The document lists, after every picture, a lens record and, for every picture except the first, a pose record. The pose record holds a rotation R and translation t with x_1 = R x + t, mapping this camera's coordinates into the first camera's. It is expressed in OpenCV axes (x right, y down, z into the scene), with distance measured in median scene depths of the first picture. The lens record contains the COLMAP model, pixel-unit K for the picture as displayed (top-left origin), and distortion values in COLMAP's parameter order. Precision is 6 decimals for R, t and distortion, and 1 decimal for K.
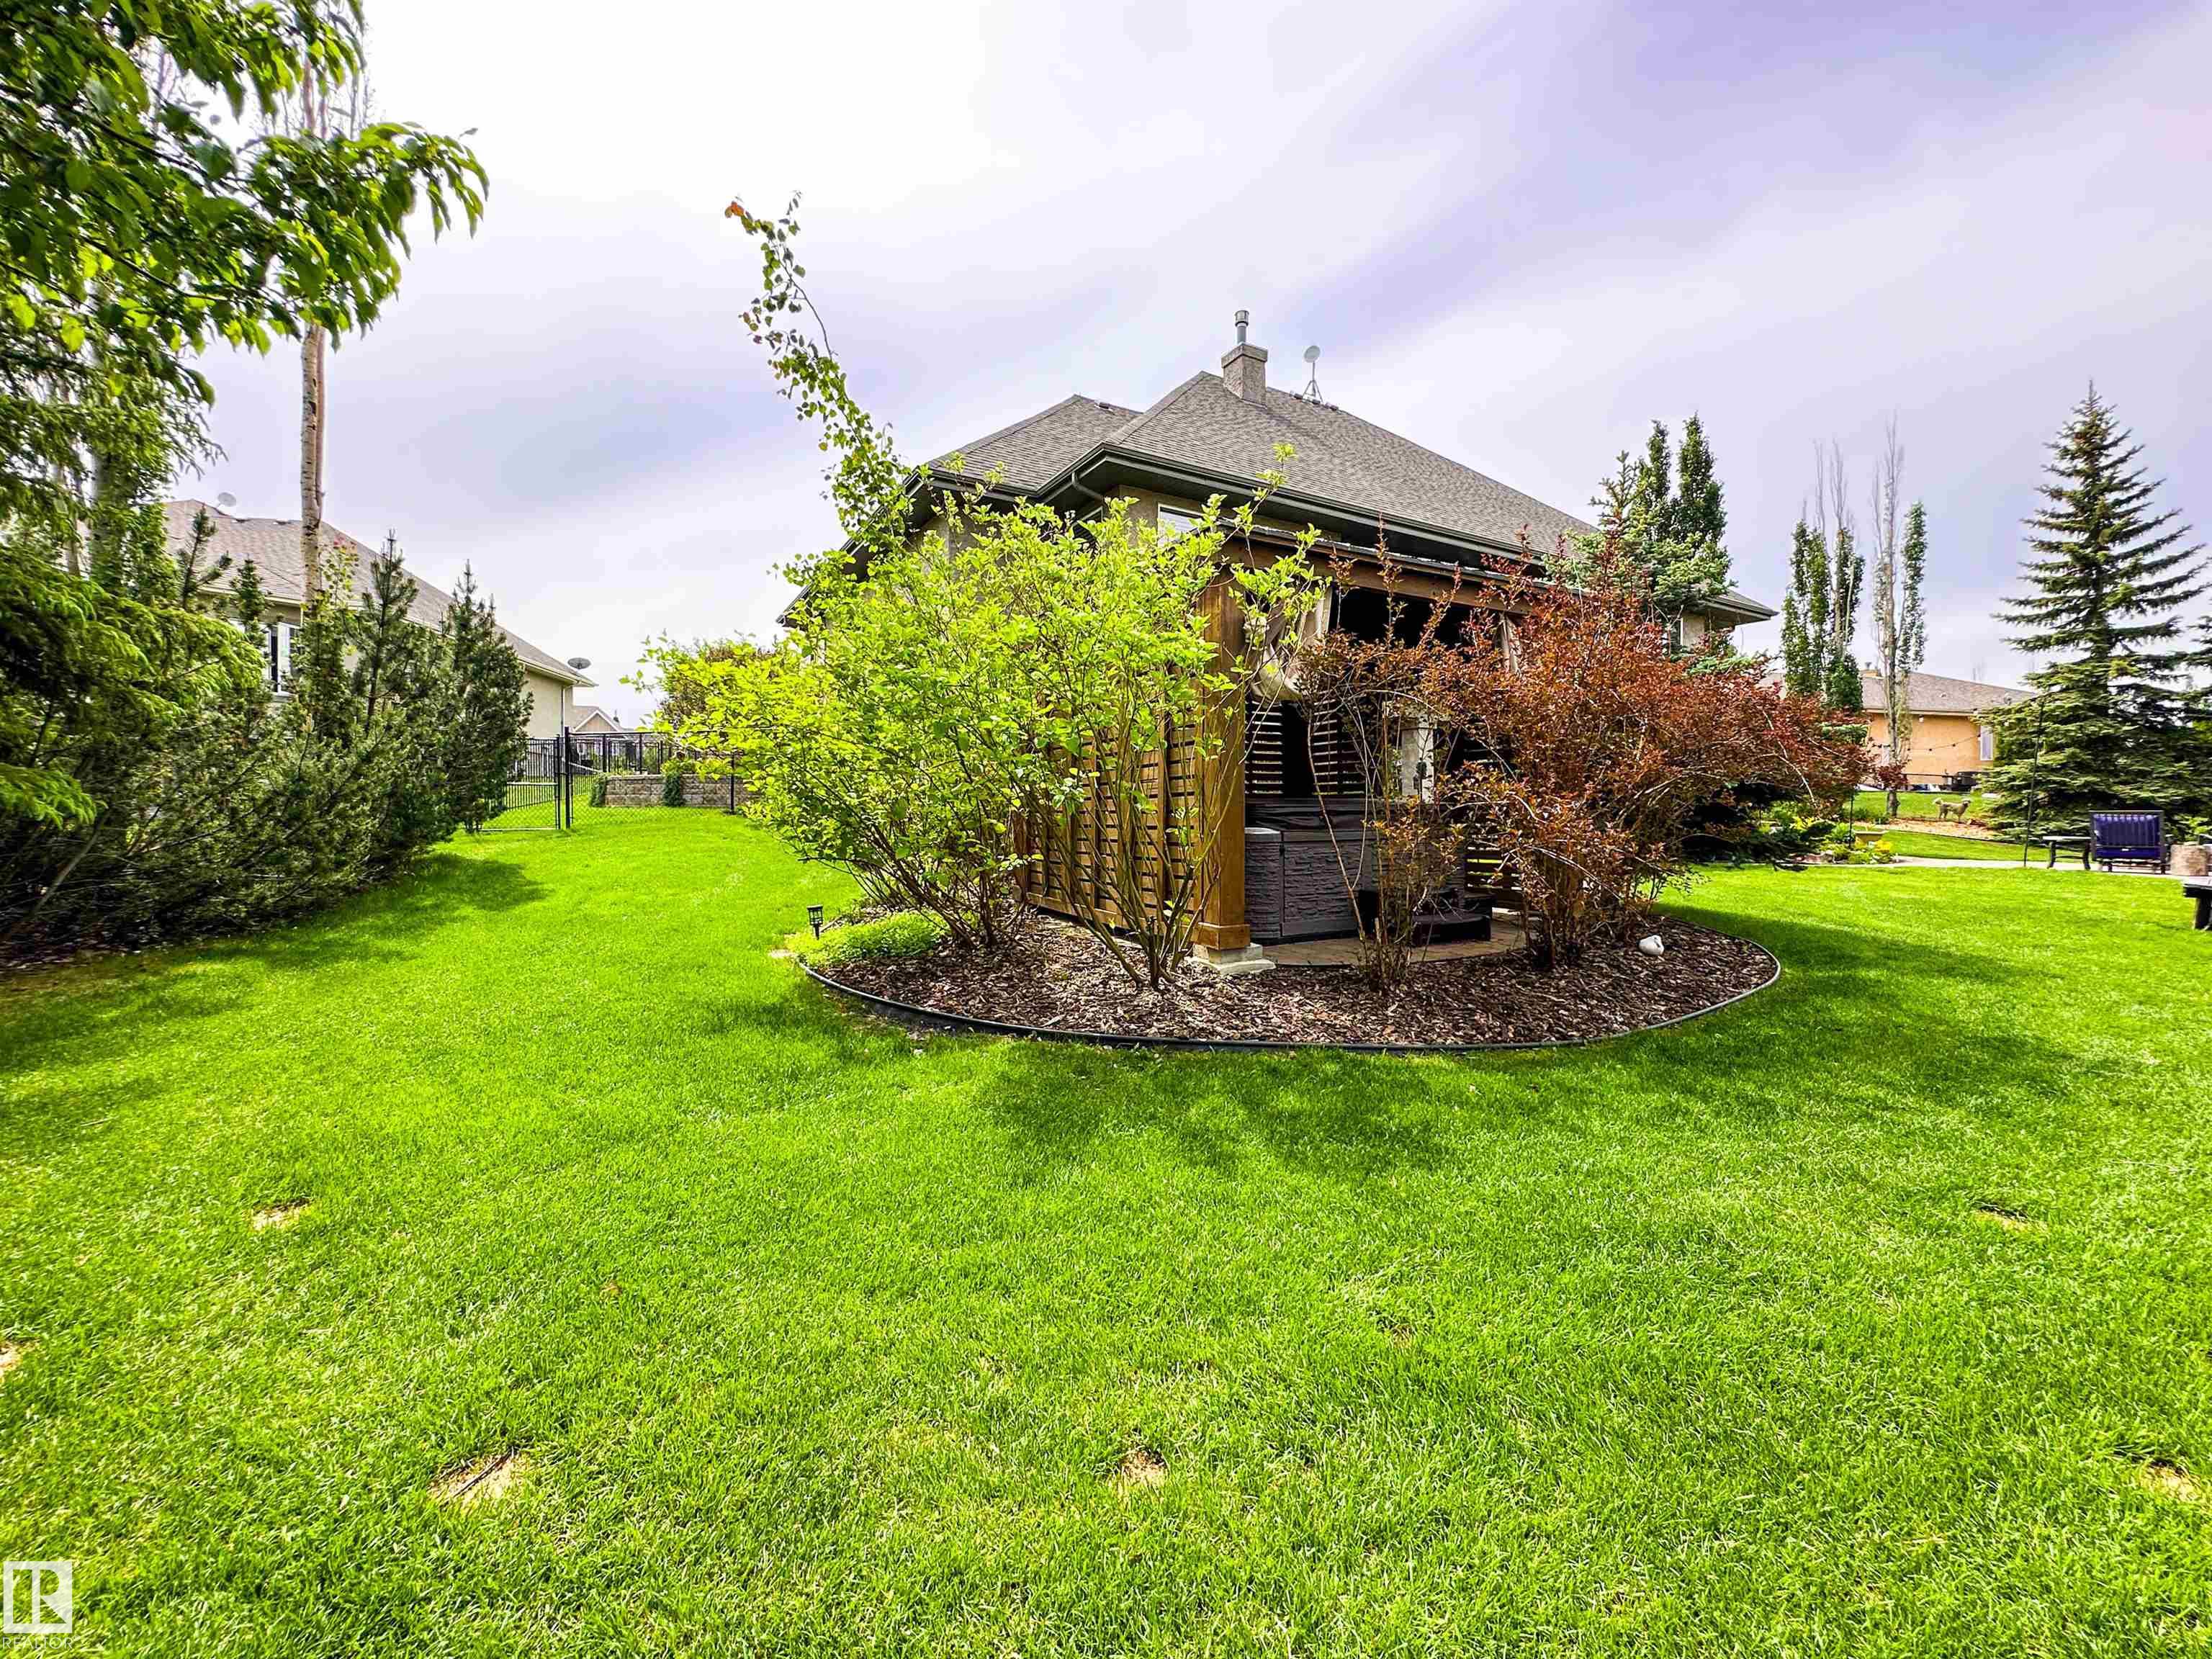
lens RADIAL K [[884.1, 0, 1110.4], [0, 884.1, 824.2], [0, 0, 1]] dist [-0.003258, -0.000011]
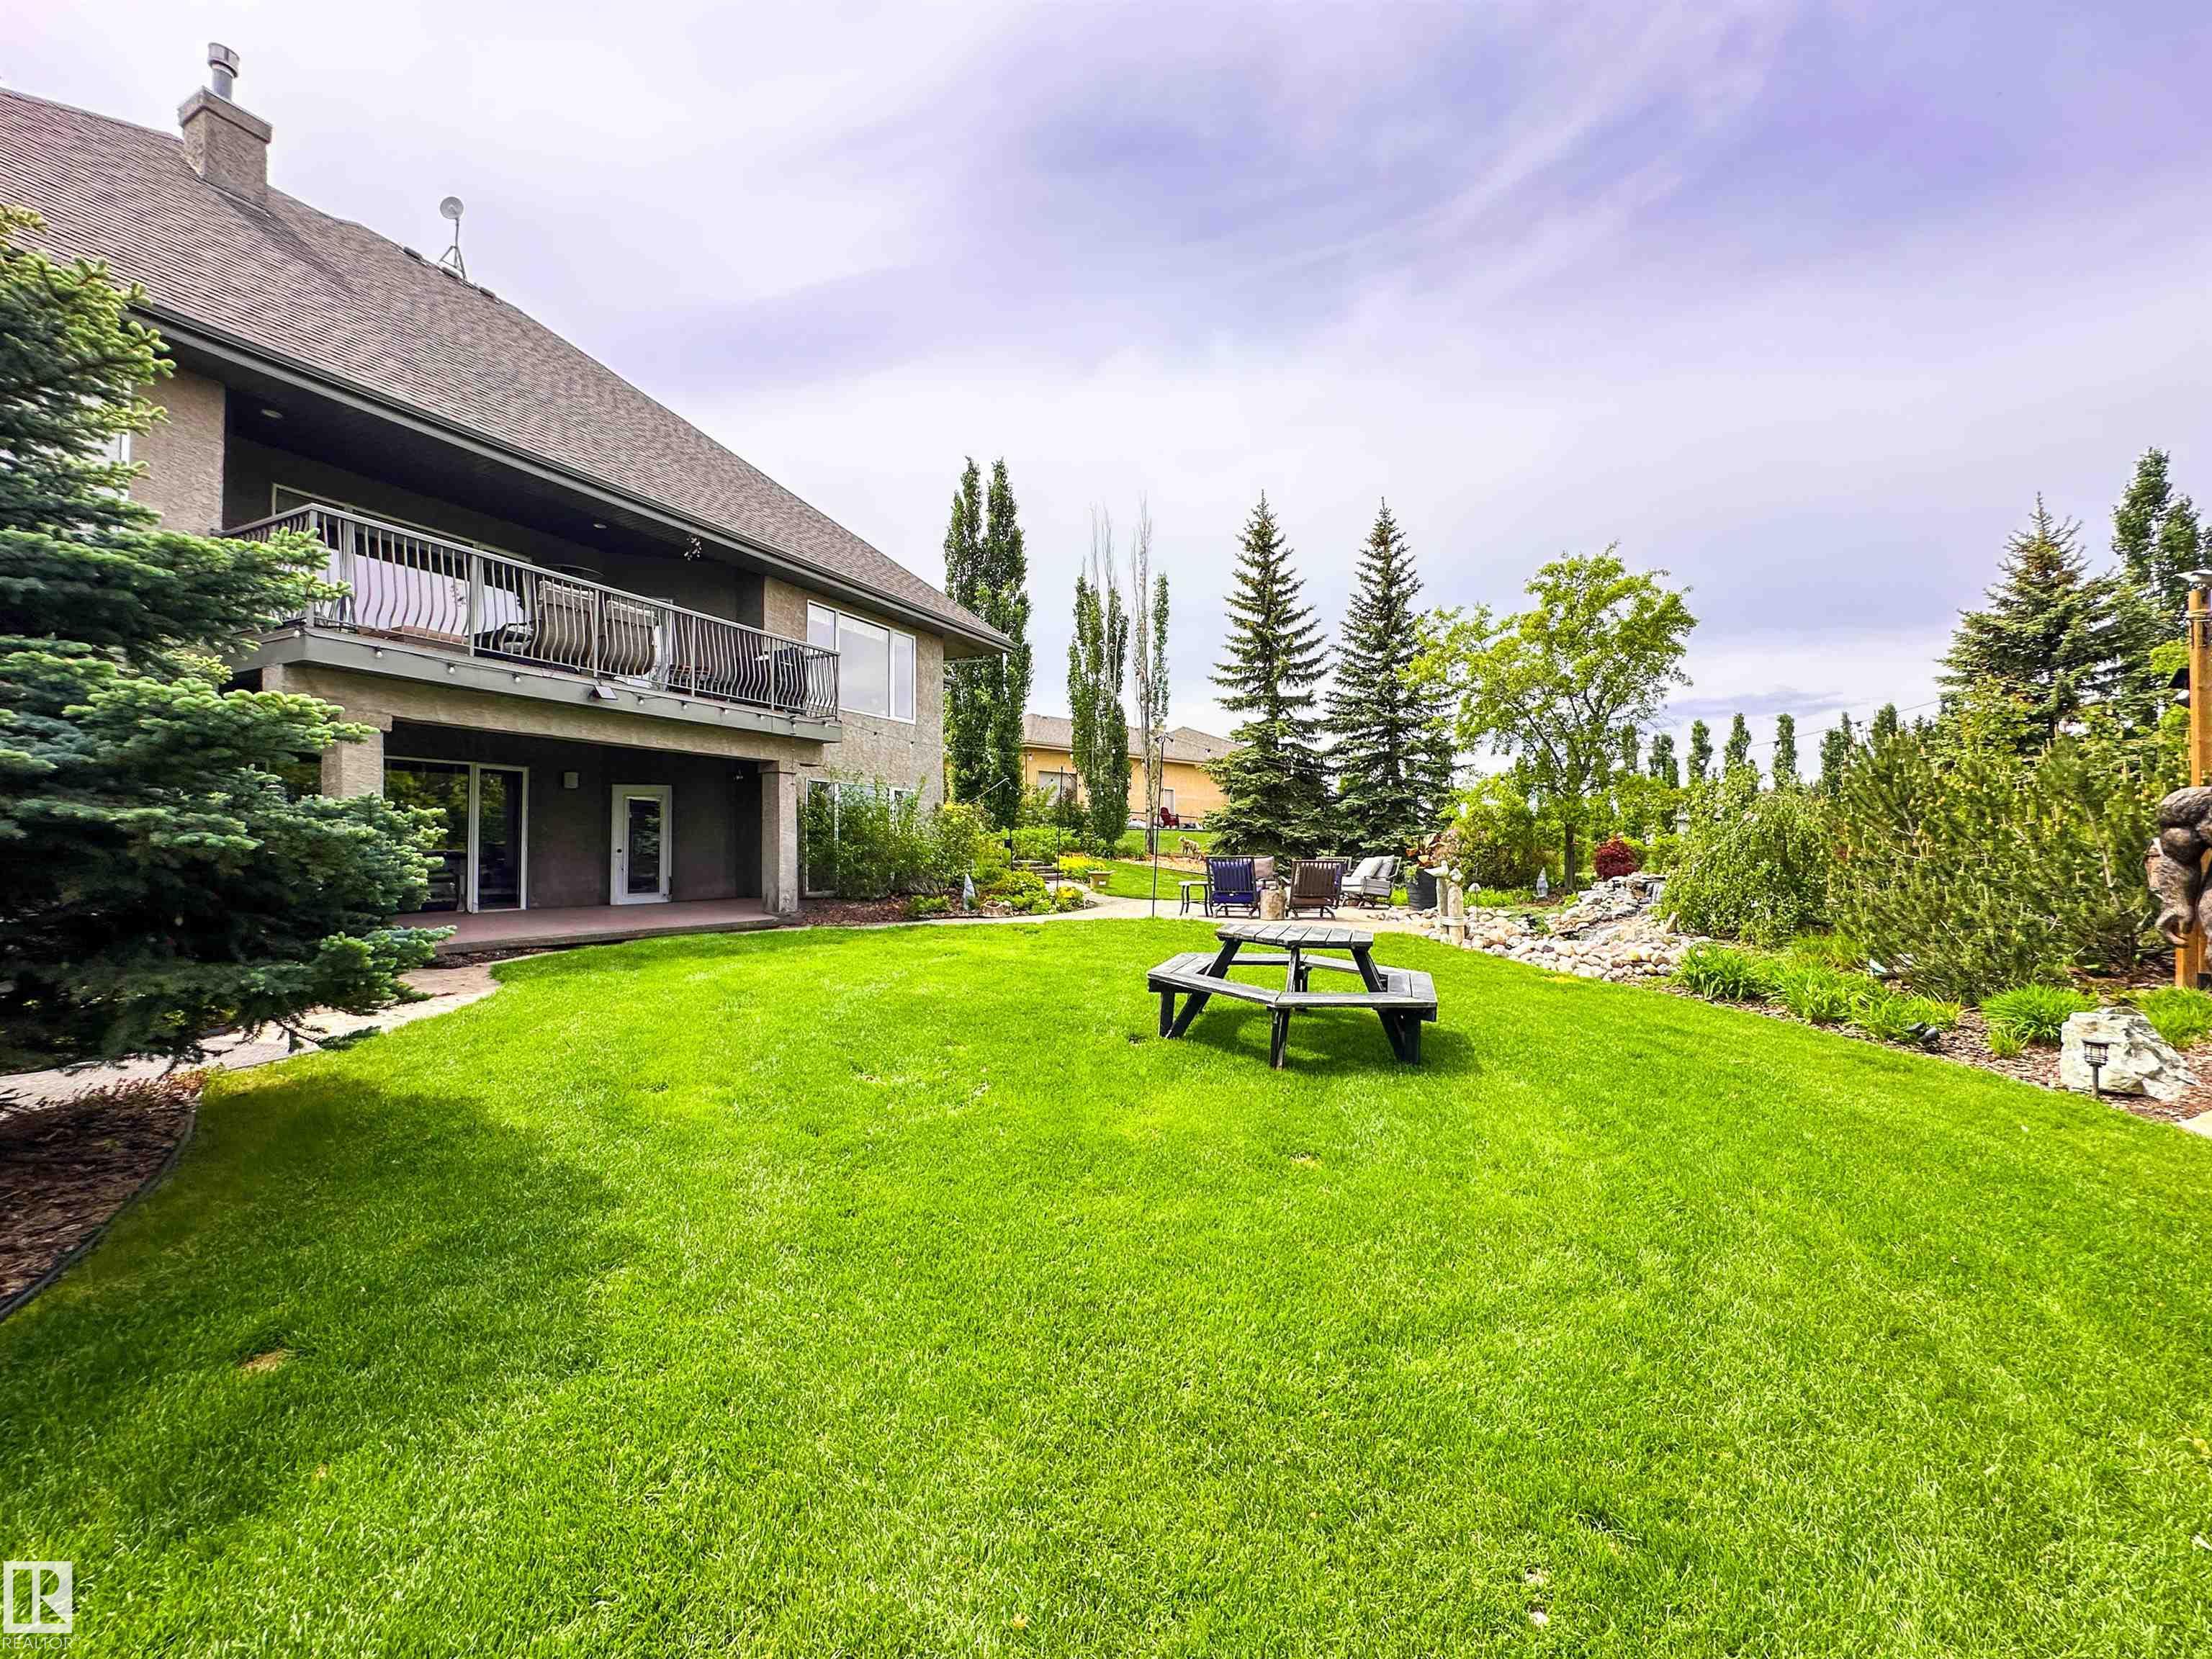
lens RADIAL K [[884.1, 0, 1110.4], [0, 884.1, 824.2], [0, 0, 1]] dist [-0.003258, -0.000011]
pose [[0.825259, 0.007817, 0.564700, 0.260817], [0.012596, 0.999401, -0.032242, -0.011211], [-0.564613, 0.033721, 0.824666, 0.136150]]
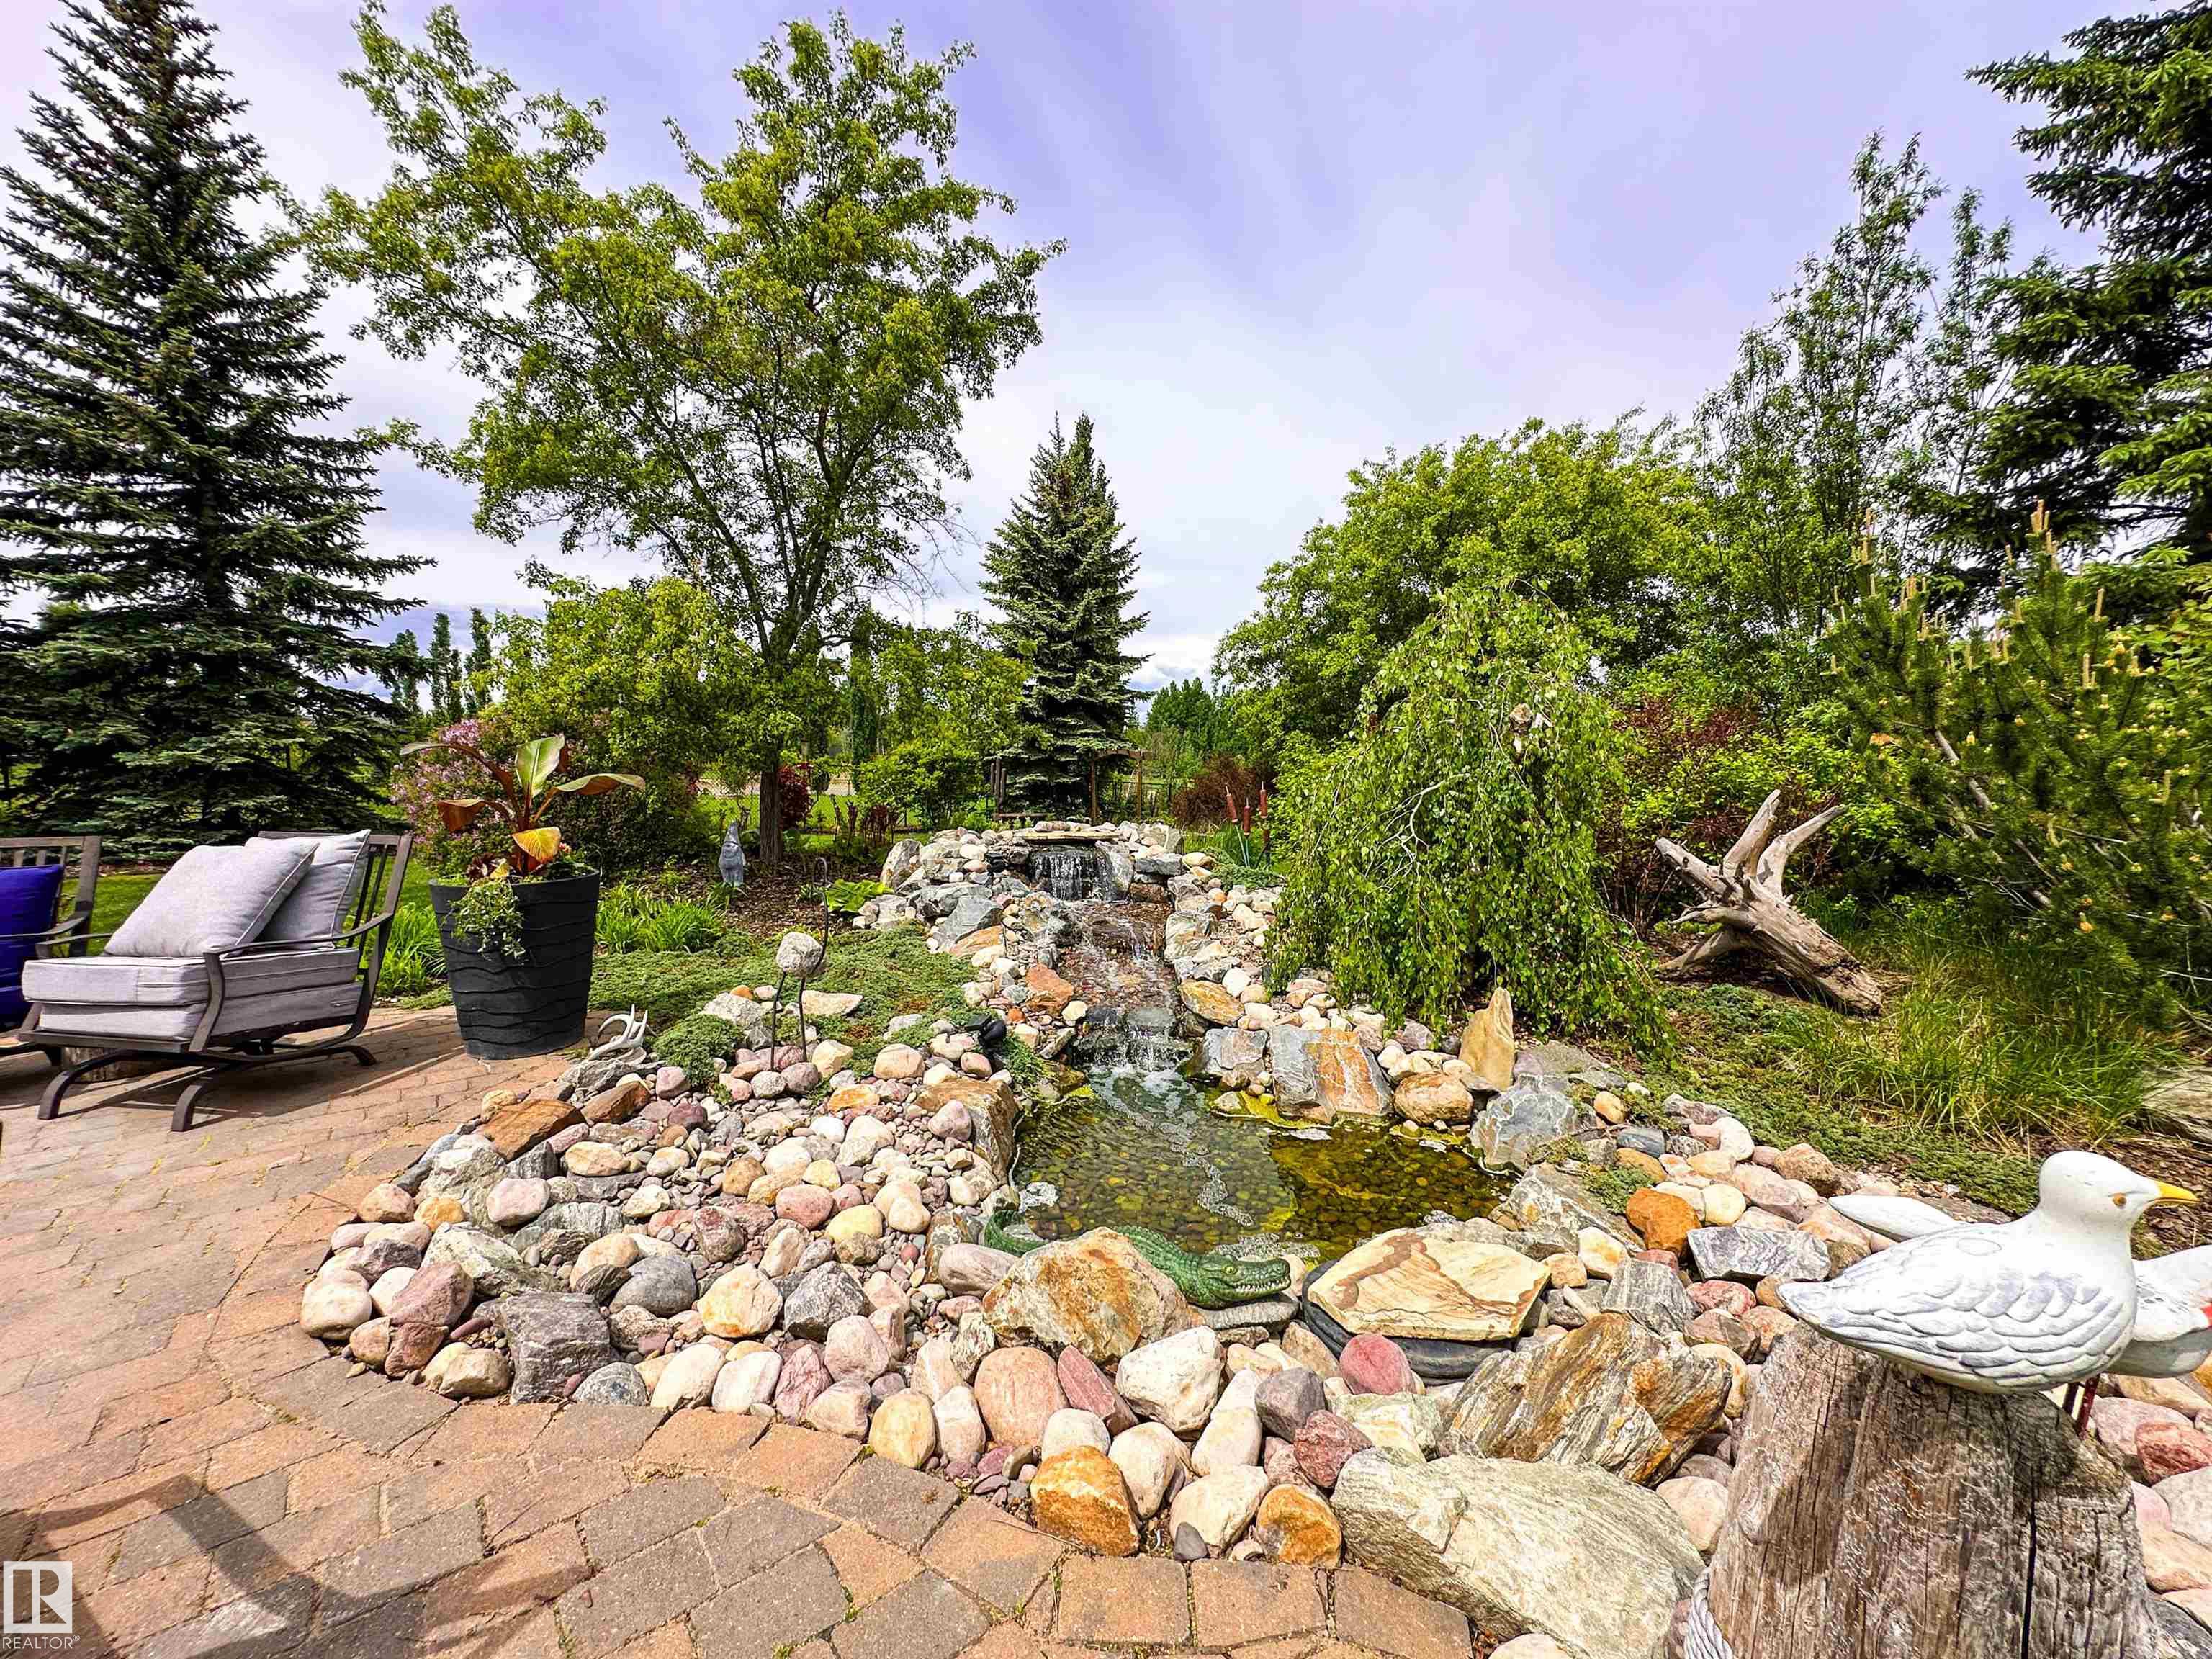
lens RADIAL K [[884.1, 0, 1110.4], [0, 884.1, 824.2], [0, 0, 1]] dist [-0.003258, -0.000011]
pose [[-0.155867, -0.082536, 0.984324, 0.621895], [0.006476, 0.996396, 0.084574, -0.018600], [-0.987757, 0.019557, -0.154771, 0.443852]]
